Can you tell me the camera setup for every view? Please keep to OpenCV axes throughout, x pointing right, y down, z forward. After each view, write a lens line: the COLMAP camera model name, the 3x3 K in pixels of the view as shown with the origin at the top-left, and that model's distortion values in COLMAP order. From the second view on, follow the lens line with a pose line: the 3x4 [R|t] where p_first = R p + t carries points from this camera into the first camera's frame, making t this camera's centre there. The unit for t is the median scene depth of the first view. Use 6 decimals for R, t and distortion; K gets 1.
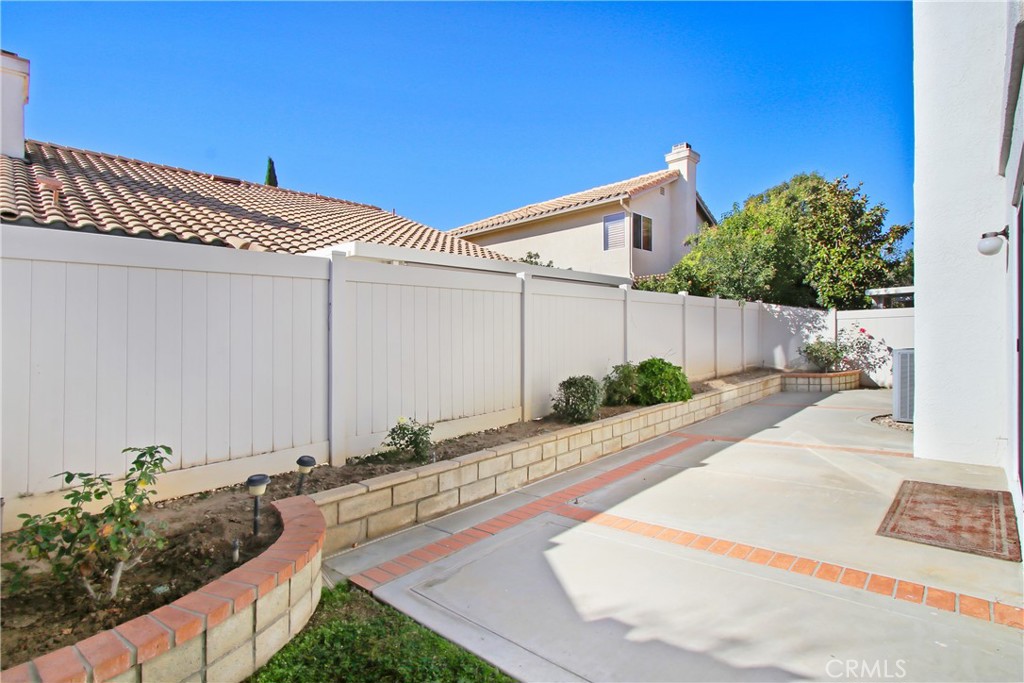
lens RADIAL K [[479.5, 0, 501.2], [0, 479.5, 351.4], [0, 0, 1]] dist [0.000403, 0.000546]
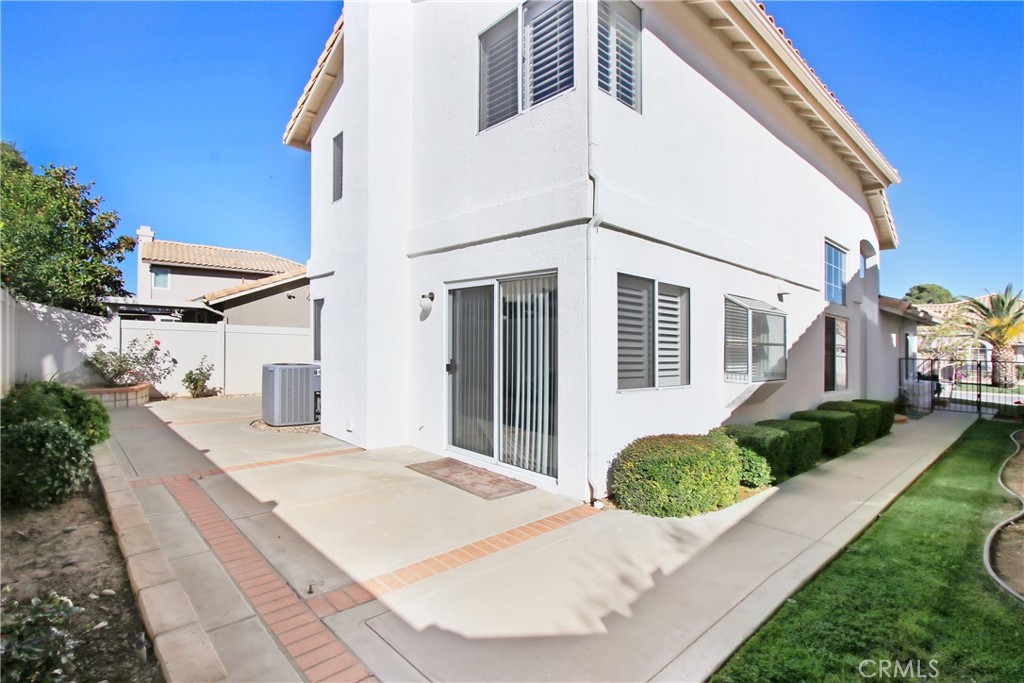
lens RADIAL K [[479.5, 0, 501.6], [0, 479.5, 343.3], [0, 0, 1]] dist [0.000403, 0.000546]
pose [[0.109026, 0.033460, 0.993476, -0.154376], [-0.006655, 0.999435, -0.032930, -0.012287], [-0.994017, -0.003021, 0.109187, 0.174364]]
